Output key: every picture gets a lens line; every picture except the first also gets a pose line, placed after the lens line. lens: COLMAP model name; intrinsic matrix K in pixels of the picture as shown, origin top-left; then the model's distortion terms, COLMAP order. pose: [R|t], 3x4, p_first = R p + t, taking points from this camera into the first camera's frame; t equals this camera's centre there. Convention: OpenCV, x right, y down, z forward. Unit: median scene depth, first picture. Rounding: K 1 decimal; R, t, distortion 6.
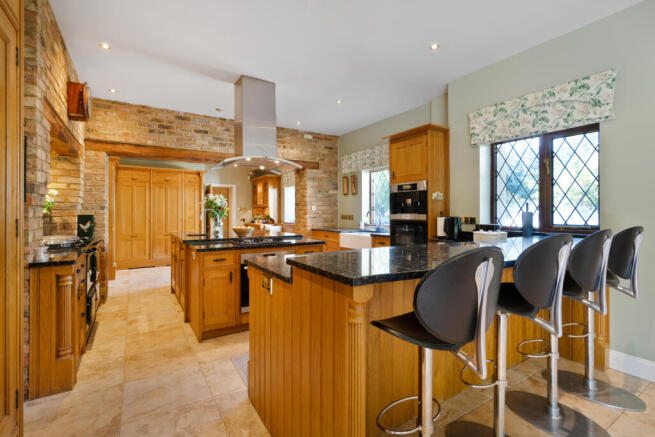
lens RADIAL K [[299.2, 0, 328.1], [0, 299.2, 217.2], [0, 0, 1]] dist [-0.028317, 0.000162]
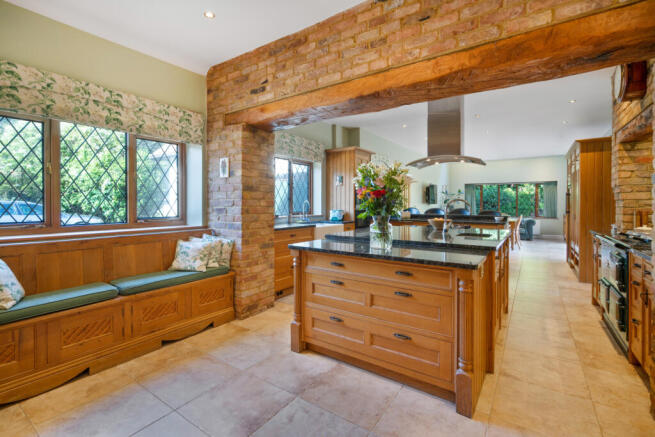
lens RADIAL K [[299.2, 0, 328.5], [0, 299.2, 214.6], [0, 0, 1]] dist [-0.028317, 0.000162]
pose [[-0.398557, -0.015883, 0.917006, -1.074885], [-0.008503, 0.999871, 0.013623, -0.001928], [-0.917104, -0.002368, -0.398640, 1.822049]]
